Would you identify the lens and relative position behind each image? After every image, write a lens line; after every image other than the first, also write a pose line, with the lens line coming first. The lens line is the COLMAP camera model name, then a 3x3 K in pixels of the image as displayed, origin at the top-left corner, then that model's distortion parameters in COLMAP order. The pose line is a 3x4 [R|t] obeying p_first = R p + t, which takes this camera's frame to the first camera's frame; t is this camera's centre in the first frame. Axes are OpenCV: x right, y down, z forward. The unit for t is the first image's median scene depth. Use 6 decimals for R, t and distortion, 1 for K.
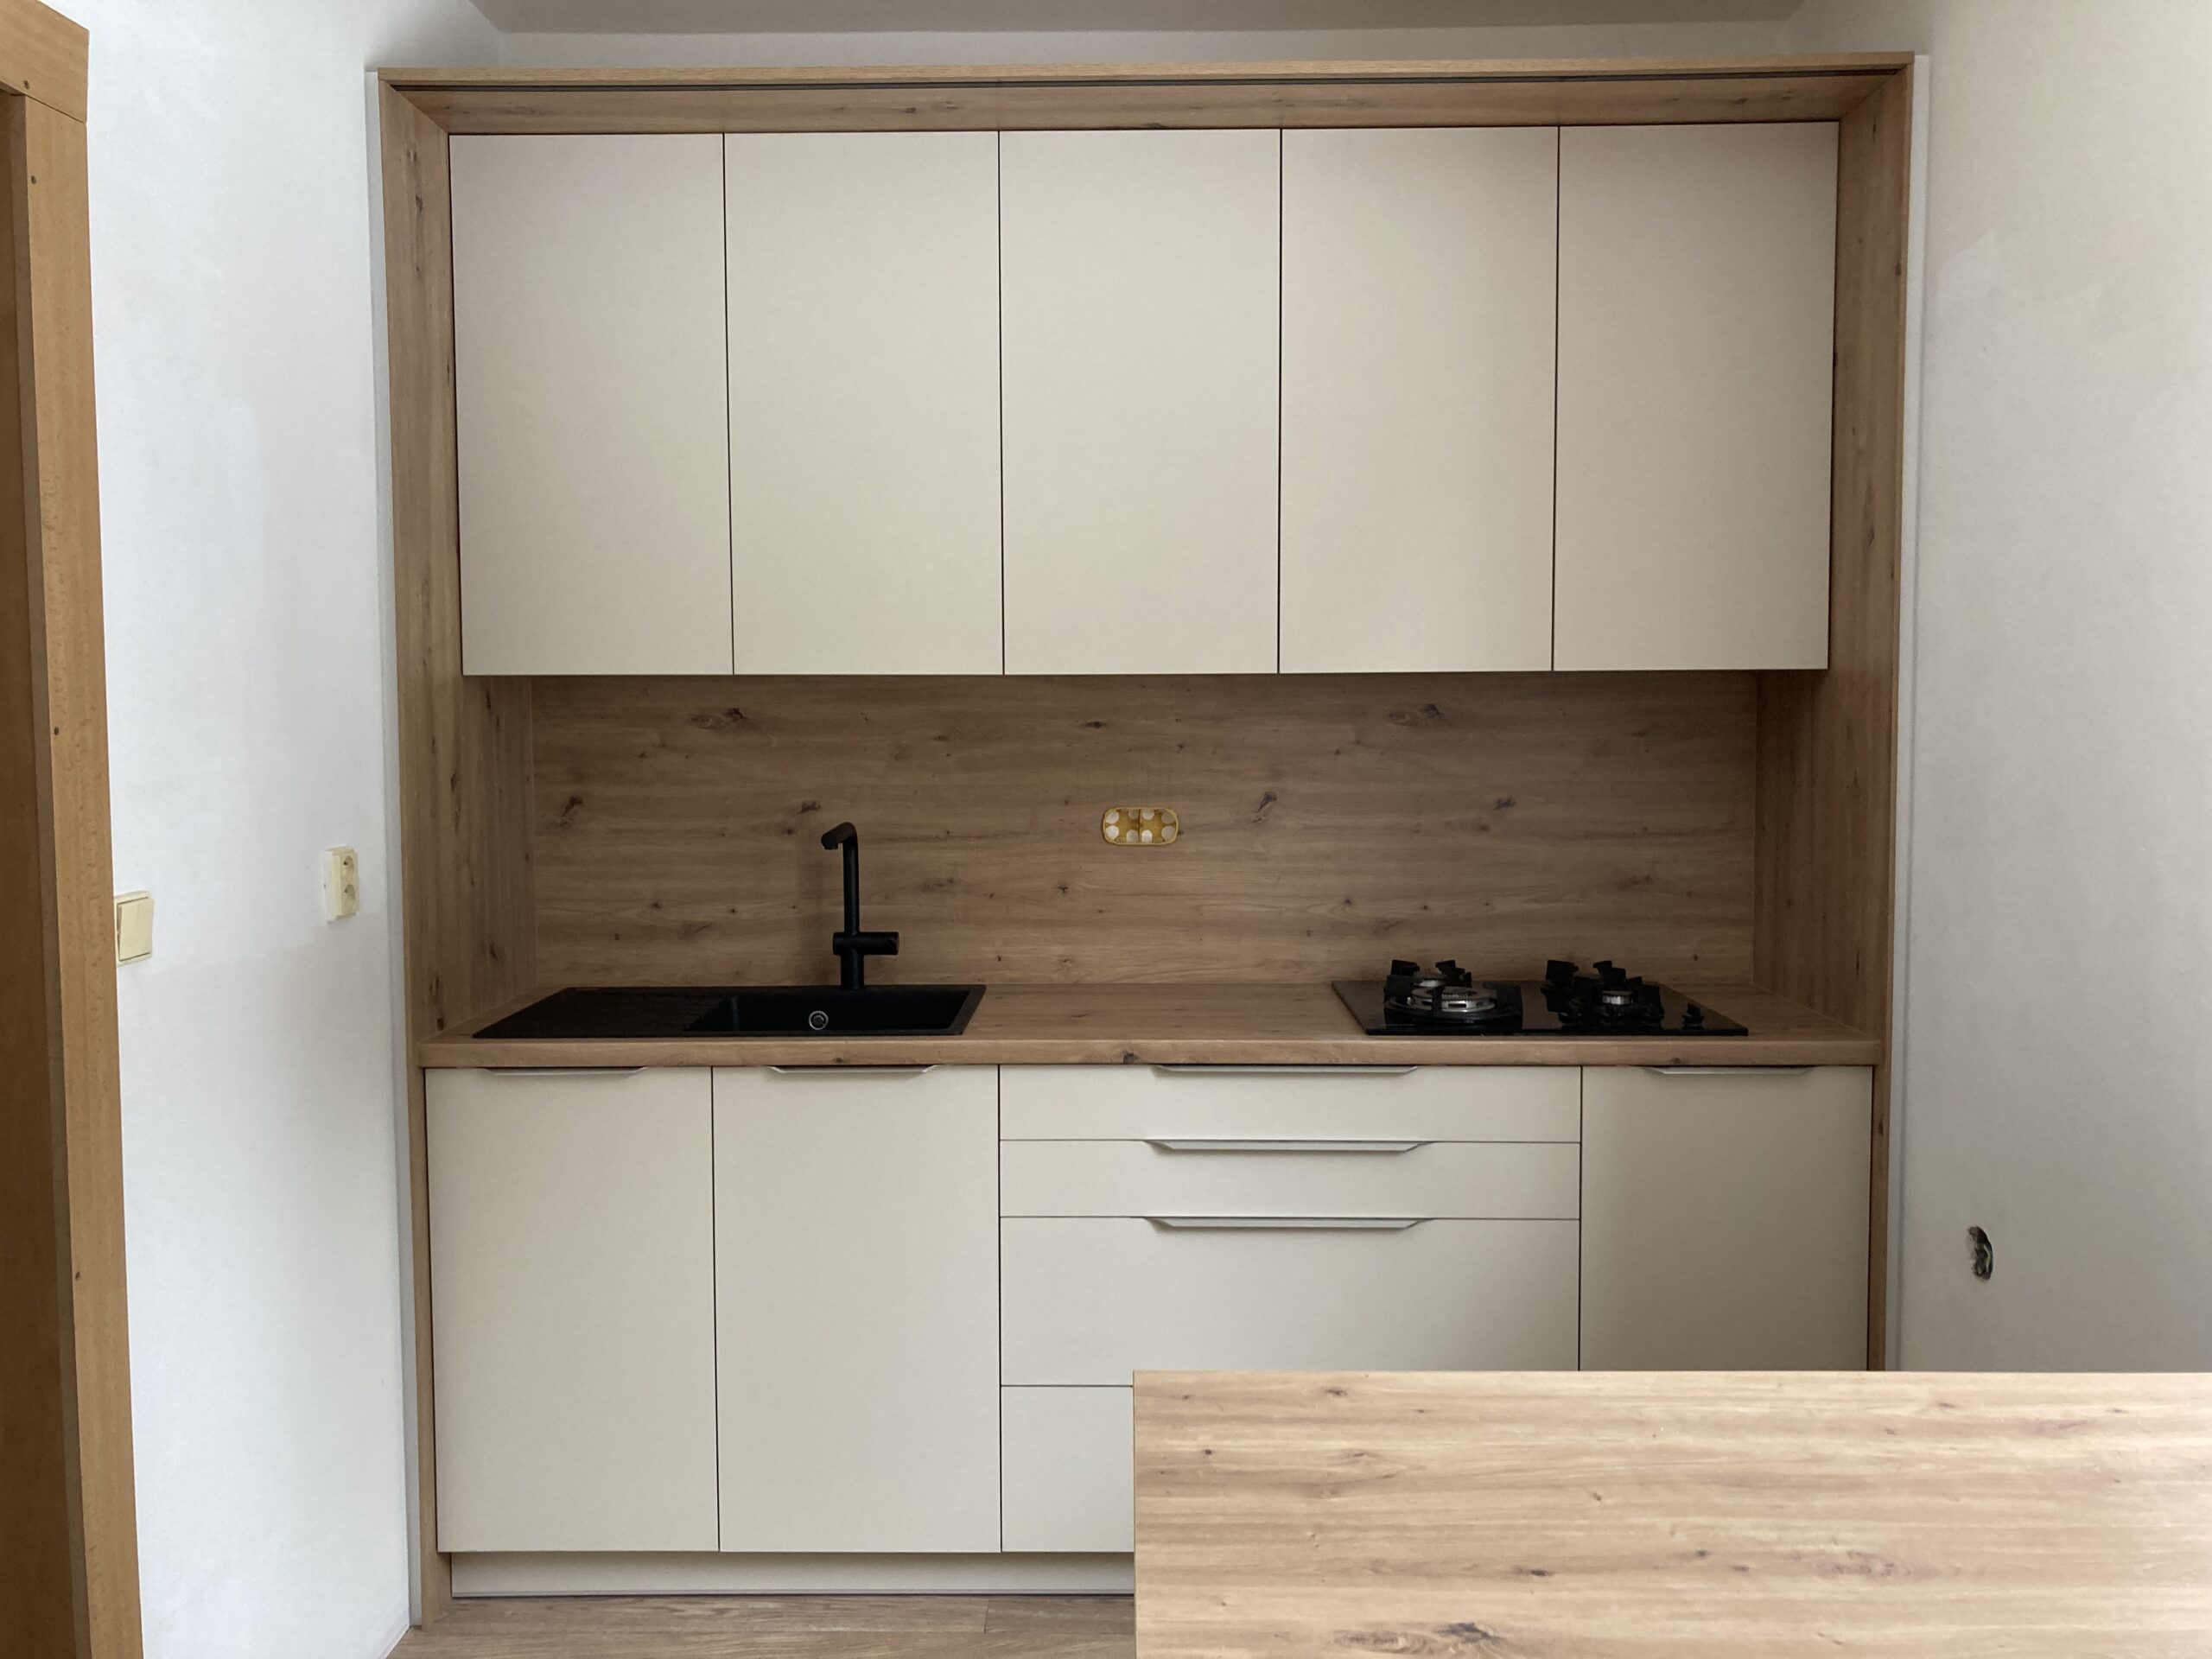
lens RADIAL K [[1812.8, 0, 1106.0], [0, 1812.8, 829.5], [0, 0, 1]] dist [0.028336, -0.004278]
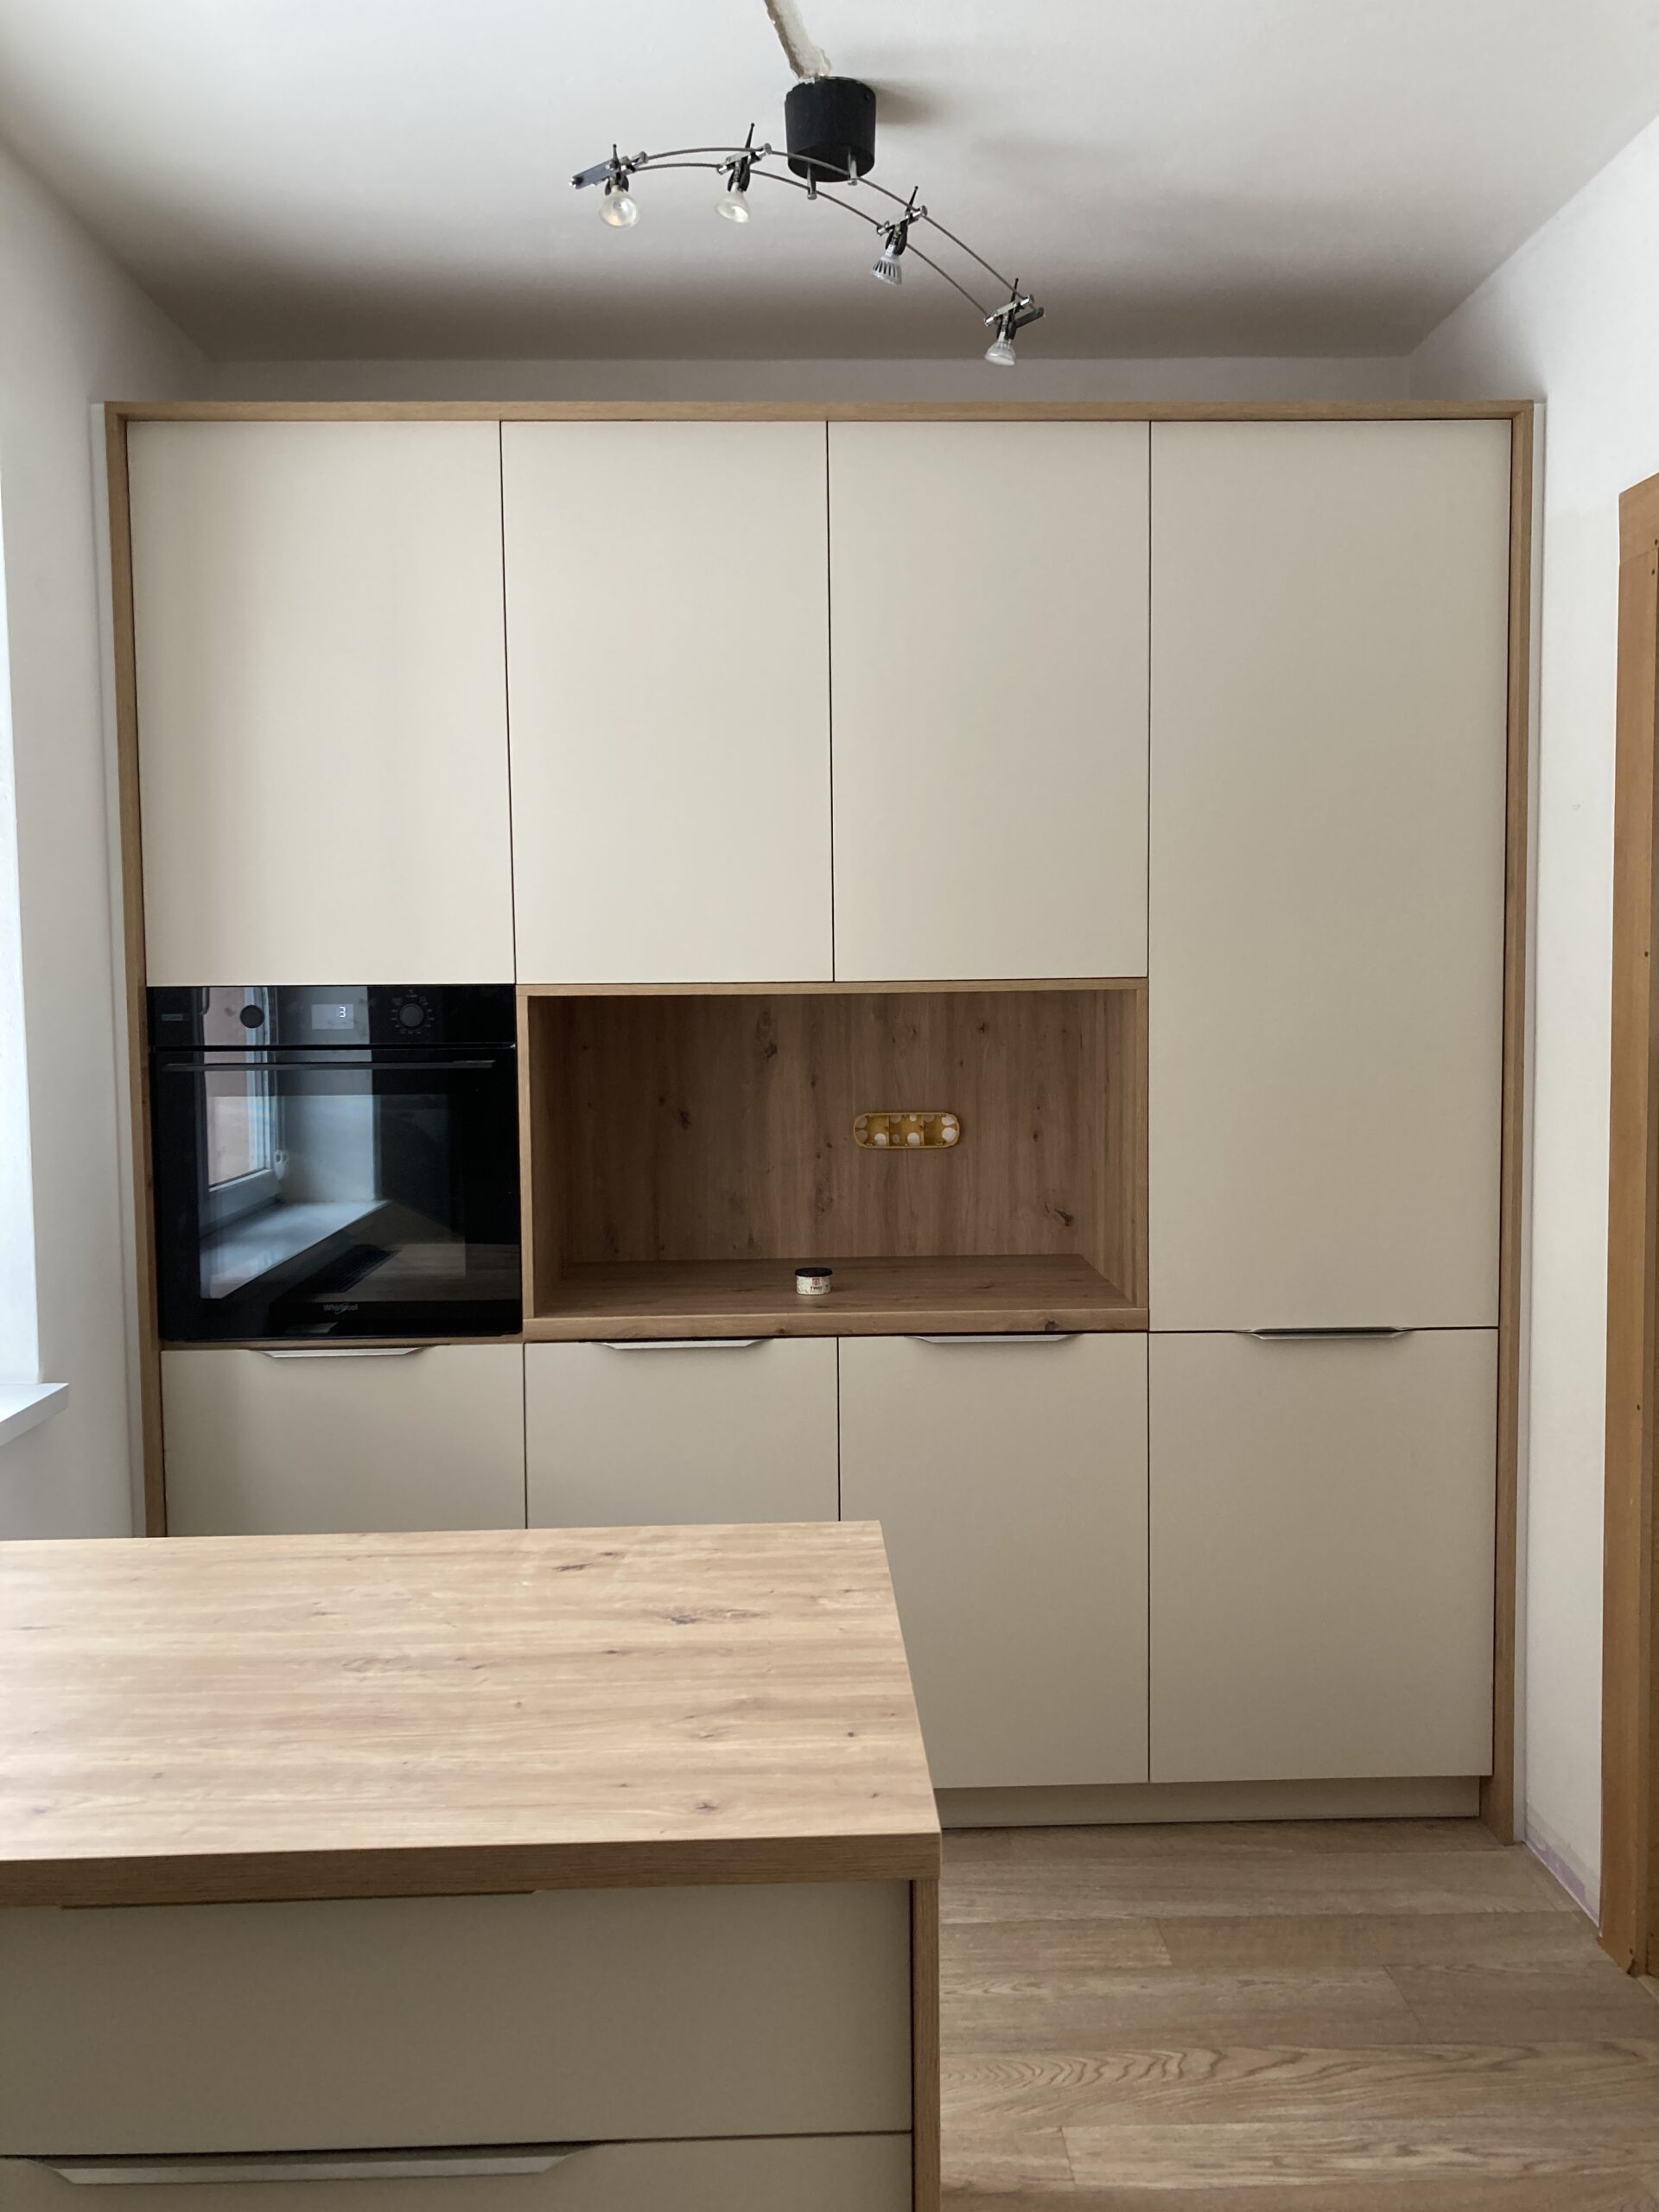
lens RADIAL K [[1792.3, 0, 829.5], [0, 1792.3, 1106.0], [0, 0, 1]] dist [0.069223, -0.085097]
pose [[-0.998849, 0.017935, -0.044492, 0.067290], [0.011670, 0.990466, 0.137260, -0.099441], [0.046530, 0.136583, -0.989535, 1.228464]]
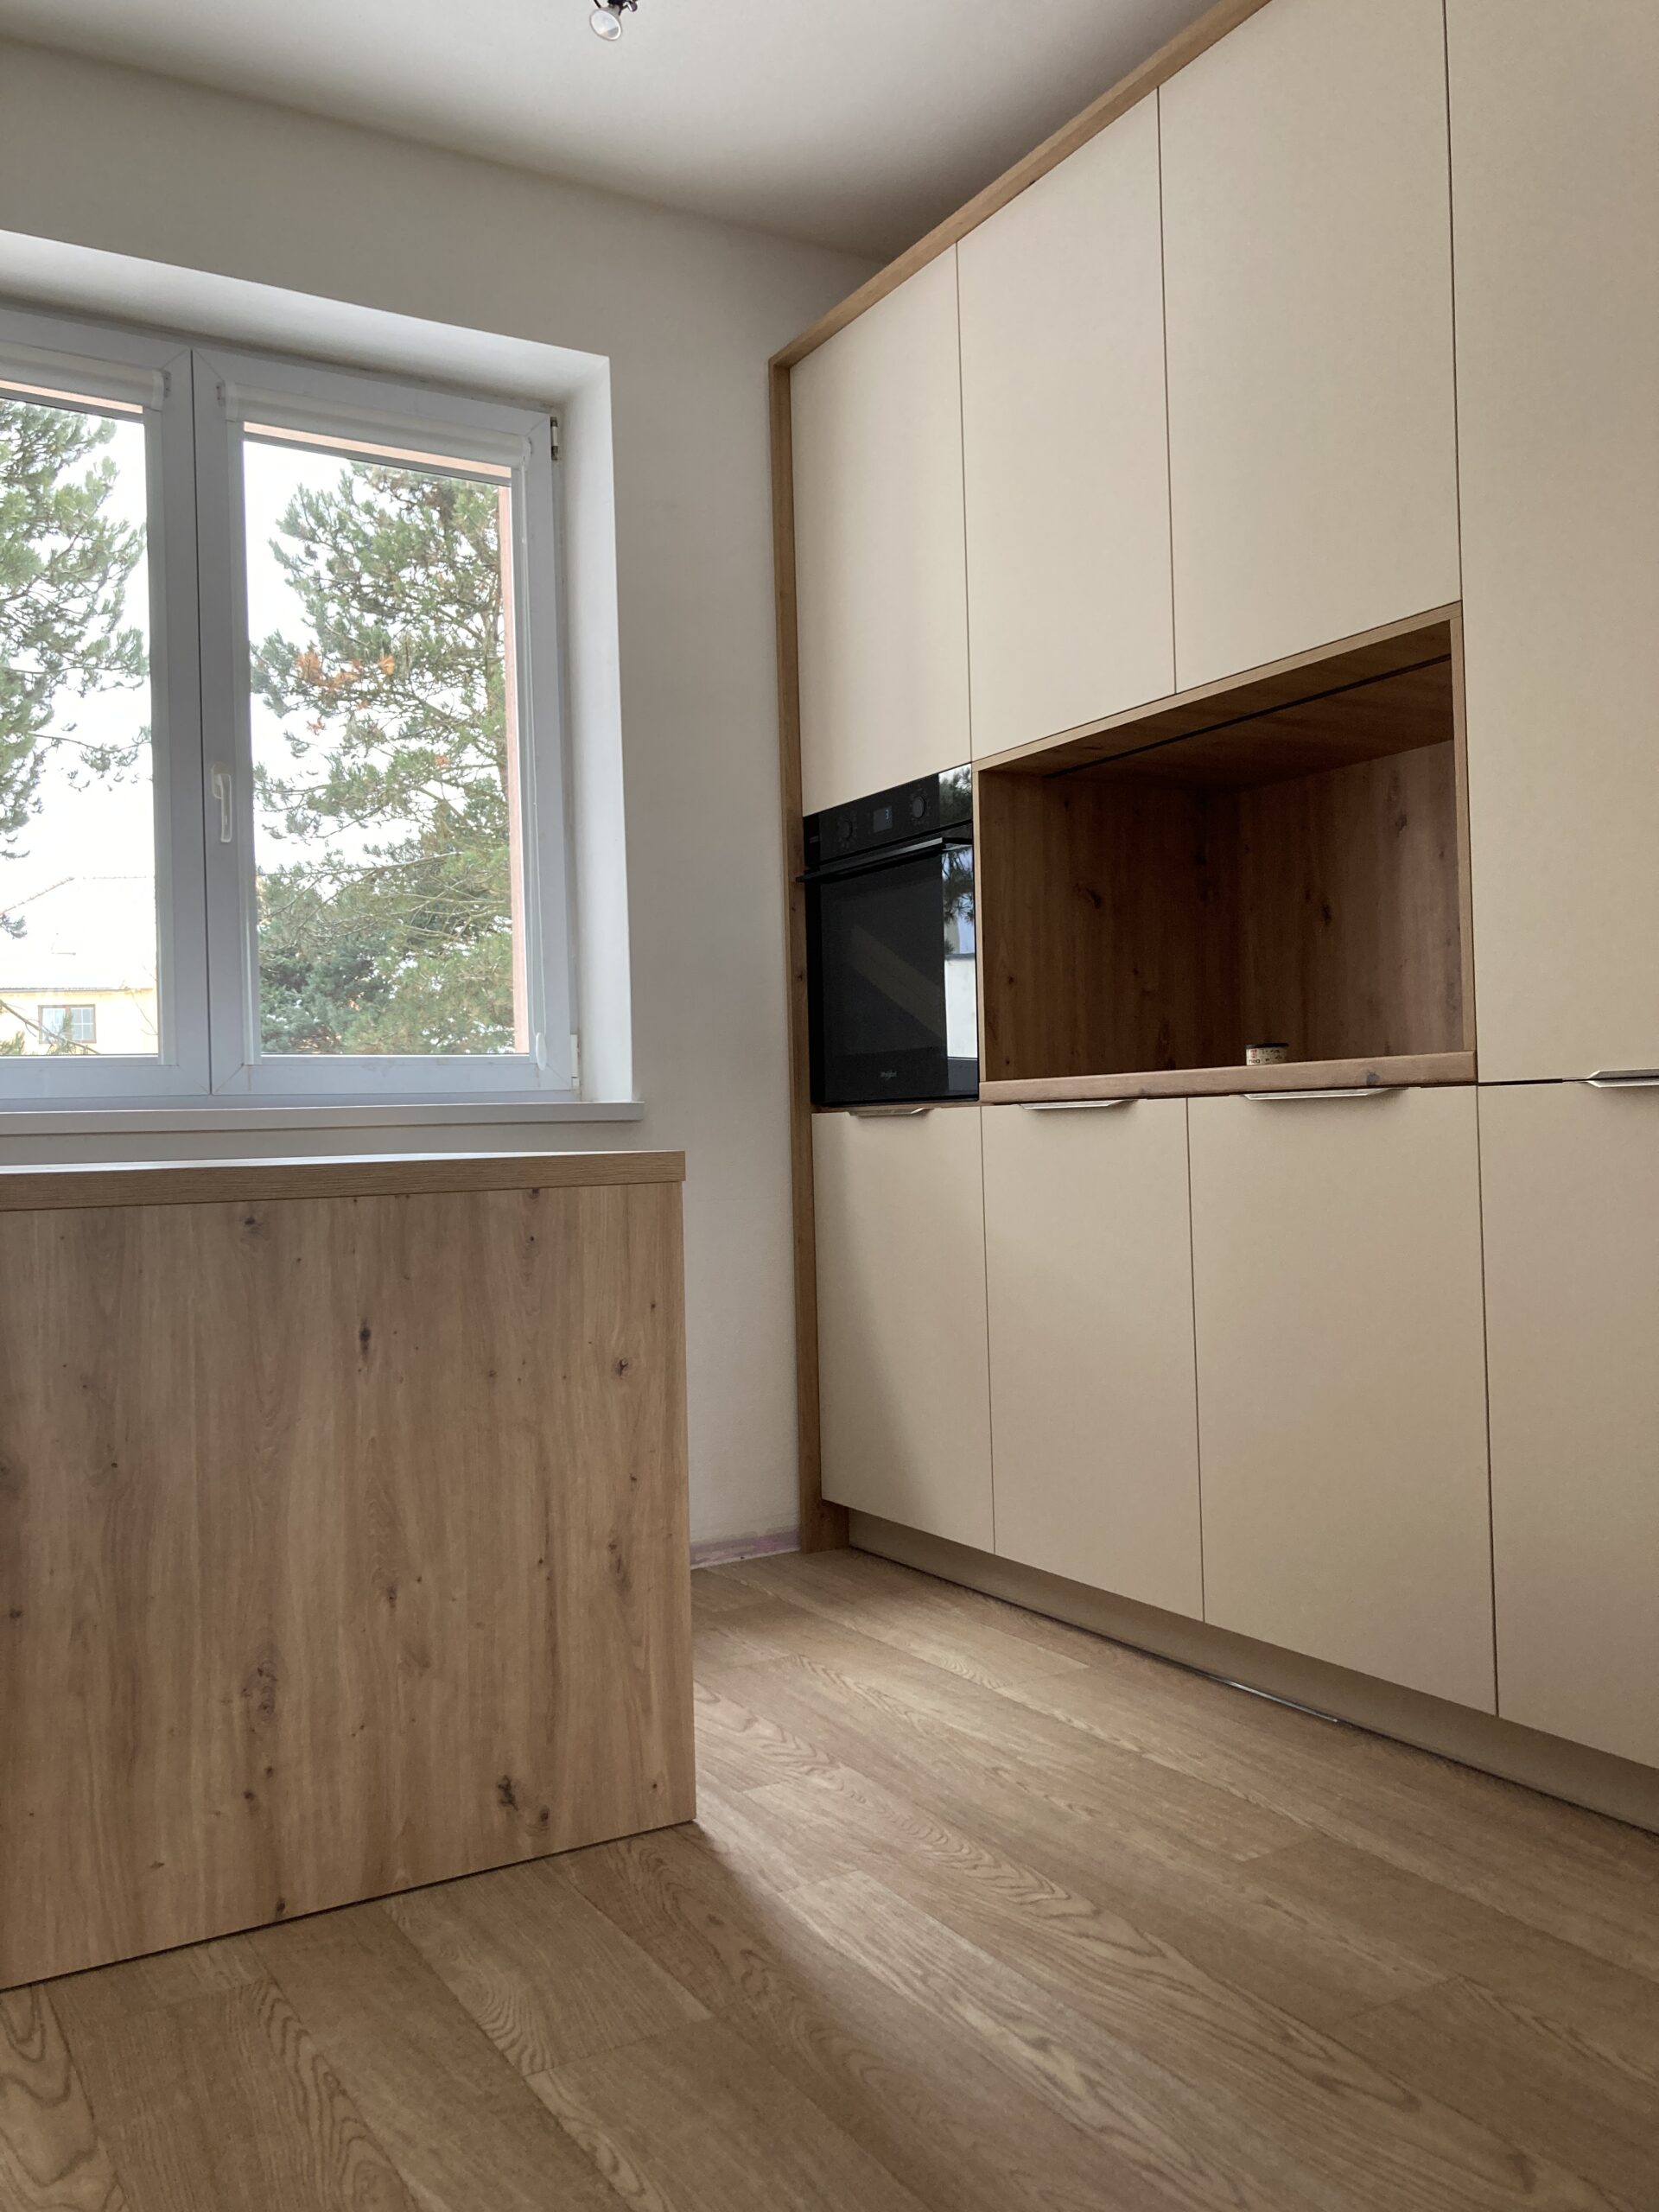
lens RADIAL K [[1783.4, 0, 822.3], [0, 1783.4, 1128.7], [0, 0, 1]] dist [0.001015, 0.001790]
pose [[-0.520183, 0.018004, 0.853865, -0.802813], [0.087545, 0.995635, 0.032340, 0.194489], [-0.849556, 0.091575, -0.519489, 0.774918]]
